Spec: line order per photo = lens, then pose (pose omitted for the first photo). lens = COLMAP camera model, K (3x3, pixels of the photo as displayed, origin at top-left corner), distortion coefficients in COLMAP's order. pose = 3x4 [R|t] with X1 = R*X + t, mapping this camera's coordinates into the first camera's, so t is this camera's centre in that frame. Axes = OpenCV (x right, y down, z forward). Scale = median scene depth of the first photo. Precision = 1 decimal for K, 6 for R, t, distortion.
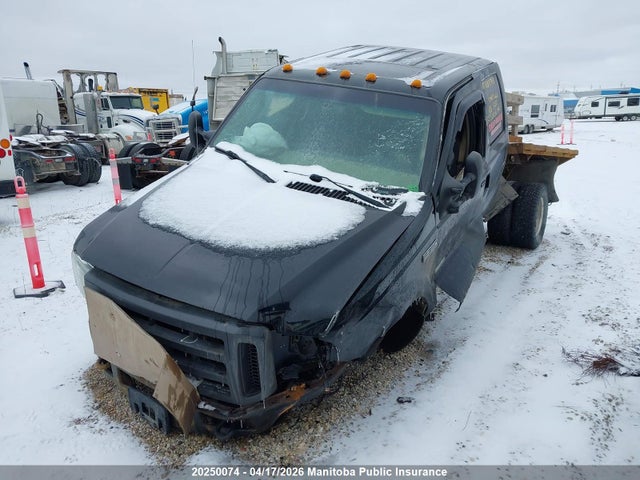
lens RADIAL K [[497.6, 0, 320.0], [0, 497.6, 240.0], [0, 0, 1]] dist [0.063699, -0.087853]
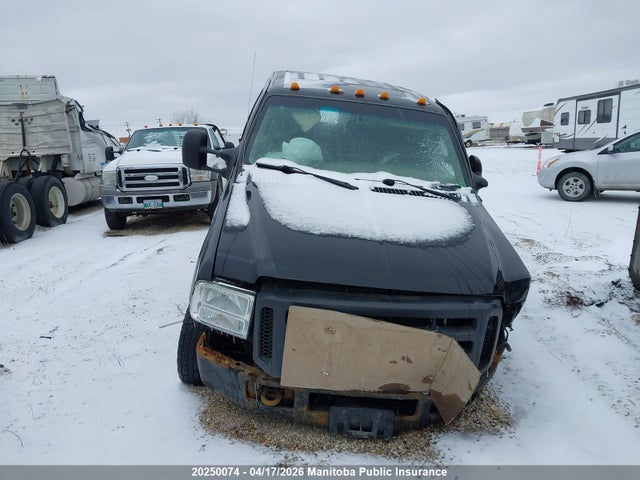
lens RADIAL K [[497.9, 0, 318.3], [0, 497.9, 237.3], [0, 0, 1]] dist [0.029479, -0.005554]
pose [[0.847167, -0.123186, 0.516850, -0.703405], [0.161657, 0.986395, -0.029874, 0.002438], [-0.506138, 0.108860, 0.855555, 0.149076]]
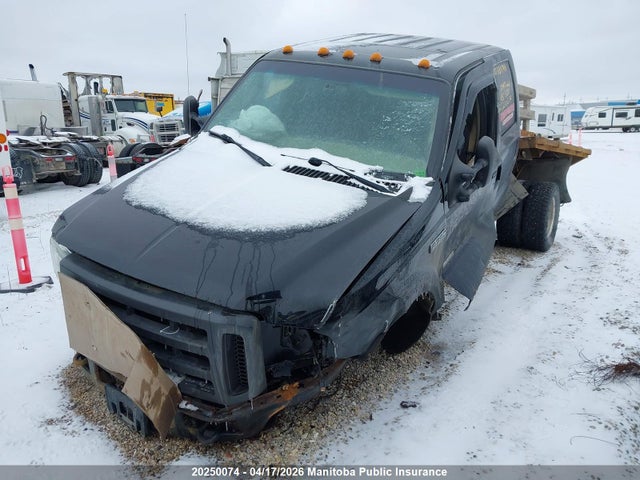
lens RADIAL K [[497.6, 0, 320.0], [0, 497.6, 240.0], [0, 0, 1]] dist [0.063699, -0.087853]
pose [[0.999880, 0.012819, -0.008688, 0.010336], [-0.012975, 0.999751, -0.018152, 0.036202], [0.008454, 0.018263, 0.999797, 0.075286]]
